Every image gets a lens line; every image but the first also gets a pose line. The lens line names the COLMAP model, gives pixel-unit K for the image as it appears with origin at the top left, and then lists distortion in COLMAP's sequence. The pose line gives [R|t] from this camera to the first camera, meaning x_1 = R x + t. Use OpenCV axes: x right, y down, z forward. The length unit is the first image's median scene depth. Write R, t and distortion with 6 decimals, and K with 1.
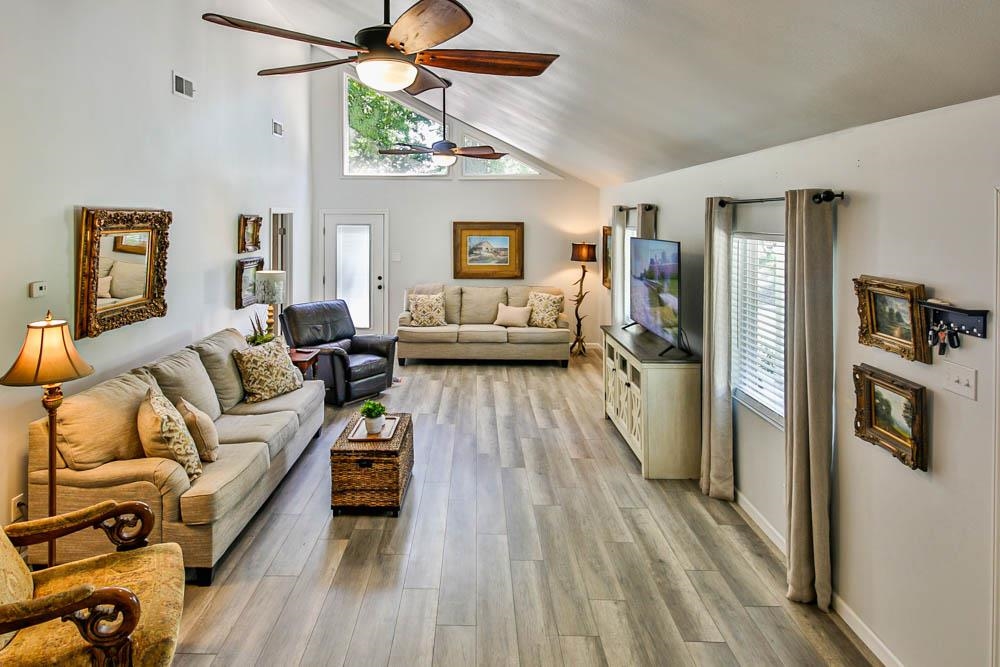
lens RADIAL K [[654.1, 0, 500.0], [0, 654.1, 333.5], [0, 0, 1]] dist [0.044505, -0.000154]
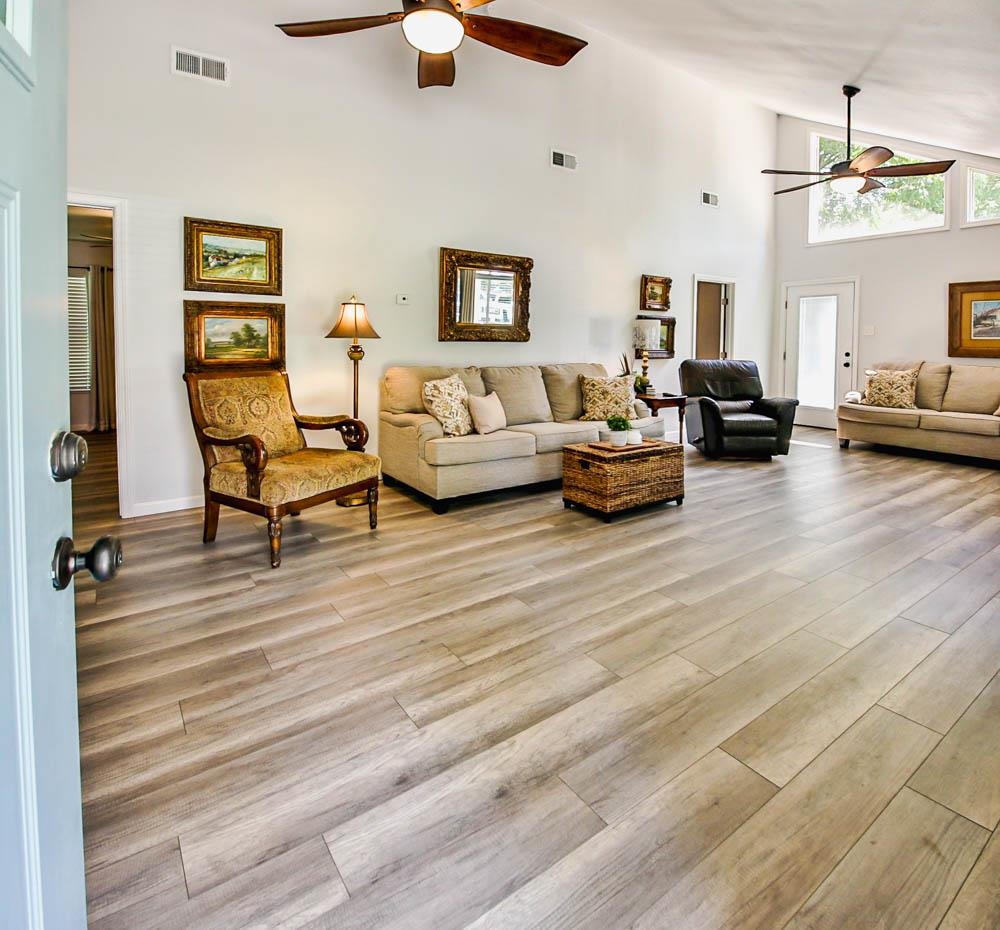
lens RADIAL K [[550.6, 0, 499.6], [0, 550.6, 449.0], [0, 0, 1]] dist [0.003906, -0.017594]
pose [[0.556809, 0.136890, -0.819283, 0.289575], [-0.135404, 0.988092, 0.073072, 0.083105], [0.819530, 0.070247, 0.568714, 0.252468]]
